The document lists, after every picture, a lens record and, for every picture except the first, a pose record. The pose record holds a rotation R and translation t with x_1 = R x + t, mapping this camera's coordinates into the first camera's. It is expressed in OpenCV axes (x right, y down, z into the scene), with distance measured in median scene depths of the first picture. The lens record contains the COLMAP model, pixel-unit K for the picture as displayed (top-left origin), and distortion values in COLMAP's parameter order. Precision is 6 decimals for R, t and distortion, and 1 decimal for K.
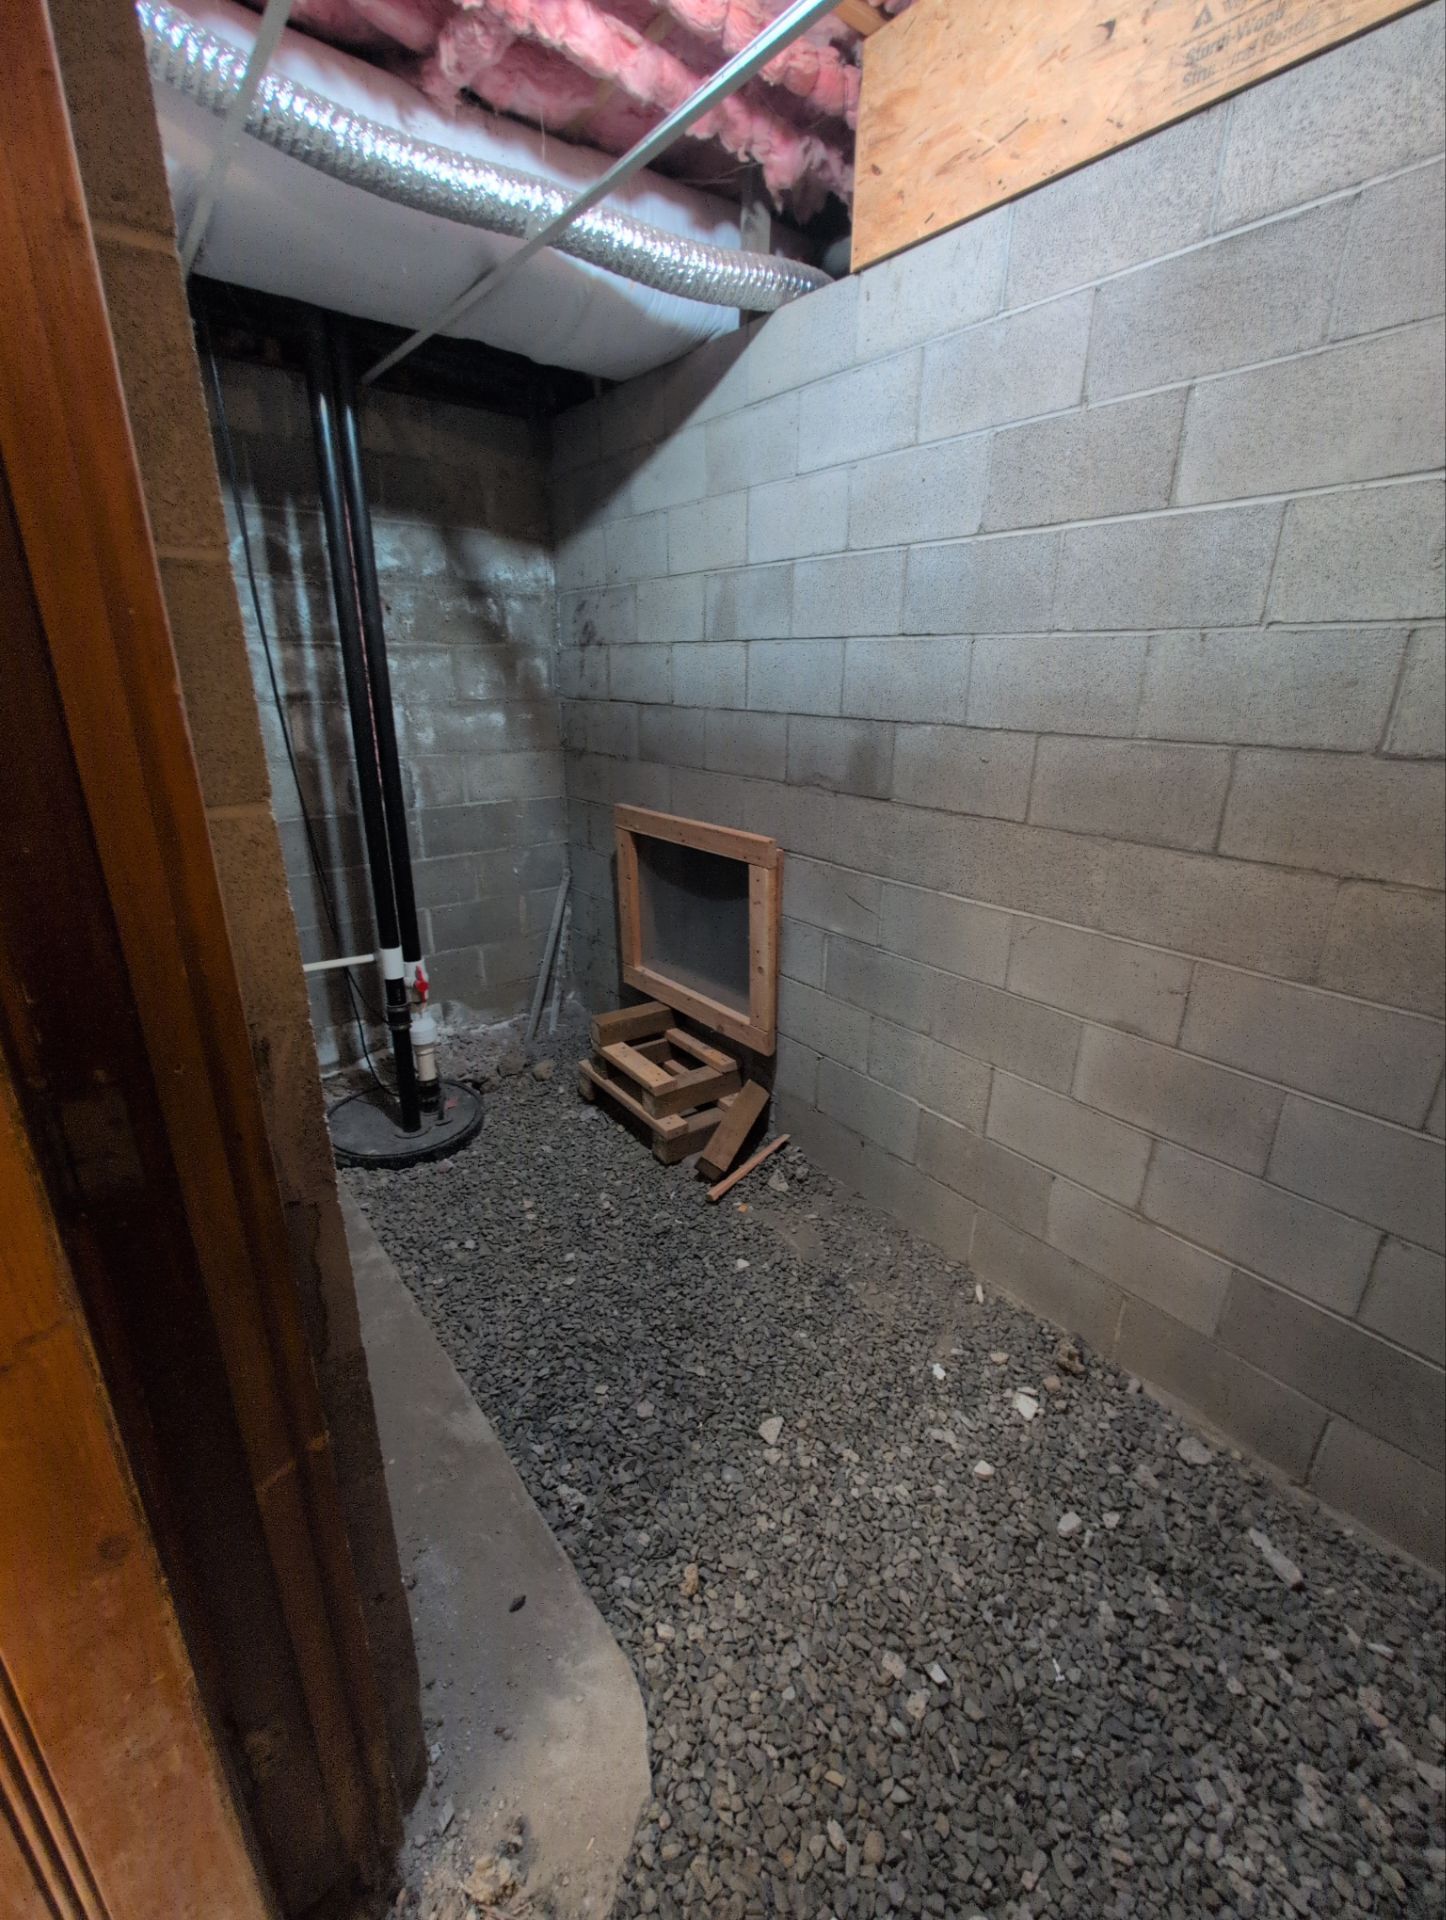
lens RADIAL K [[806.6, 0, 724.7], [0, 806.6, 943.2], [0, 0, 1]] dist [-0.001615, -0.000043]
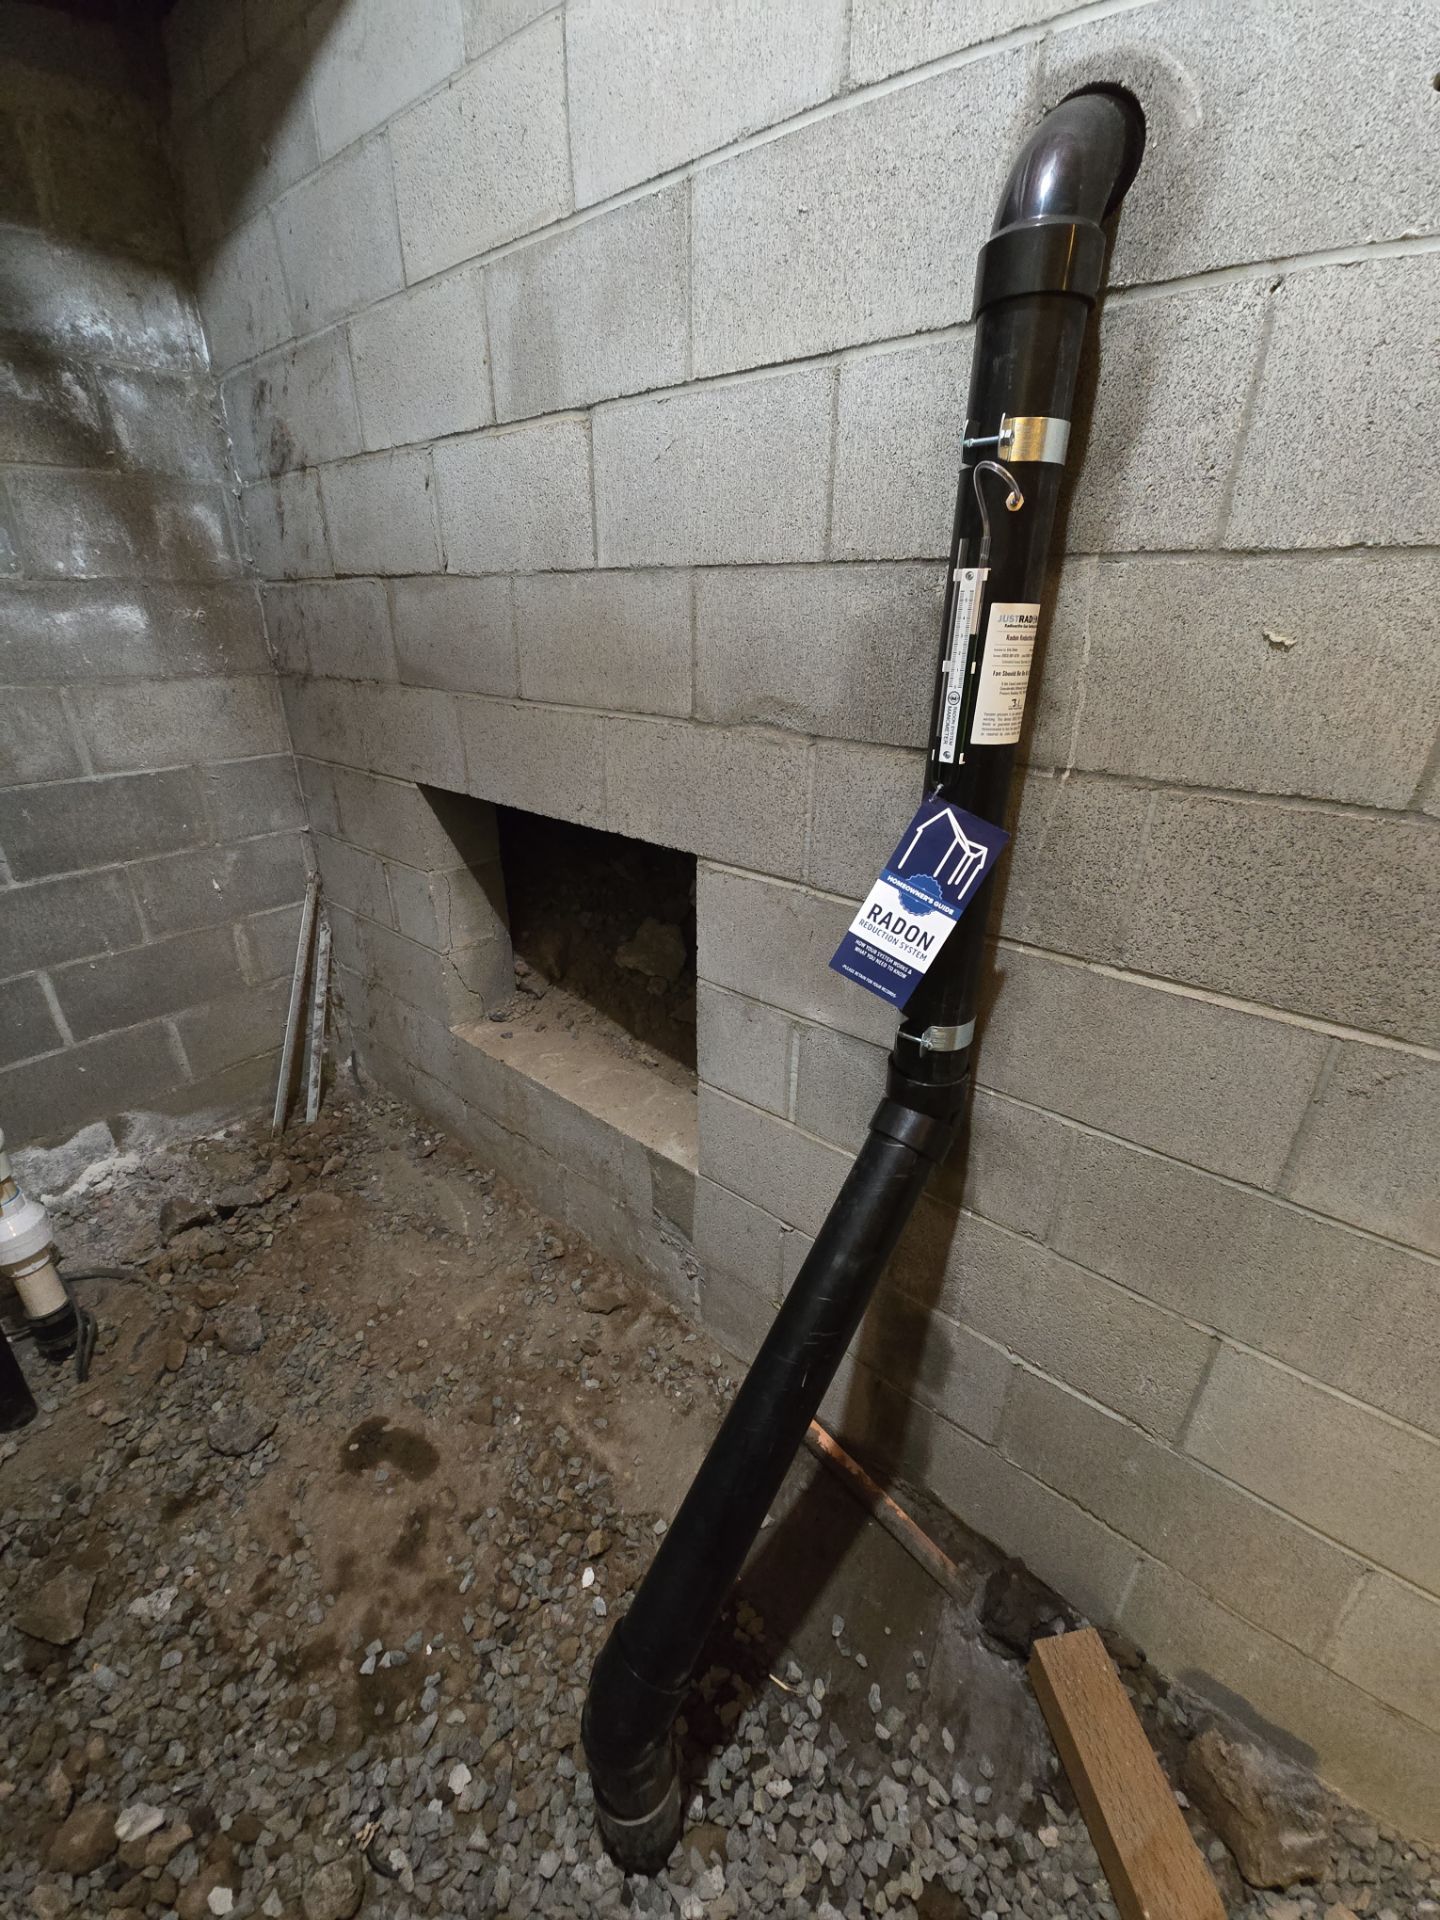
lens RADIAL K [[763.6, 0, 710.6], [0, 763.6, 952.7], [0, 0, 1]] dist [-0.000825, -0.000294]
pose [[0.979705, -0.088893, 0.179657, -0.008252], [0.069767, 0.991467, 0.110118, -0.094745], [-0.187913, -0.095349, 0.977547, 0.460854]]
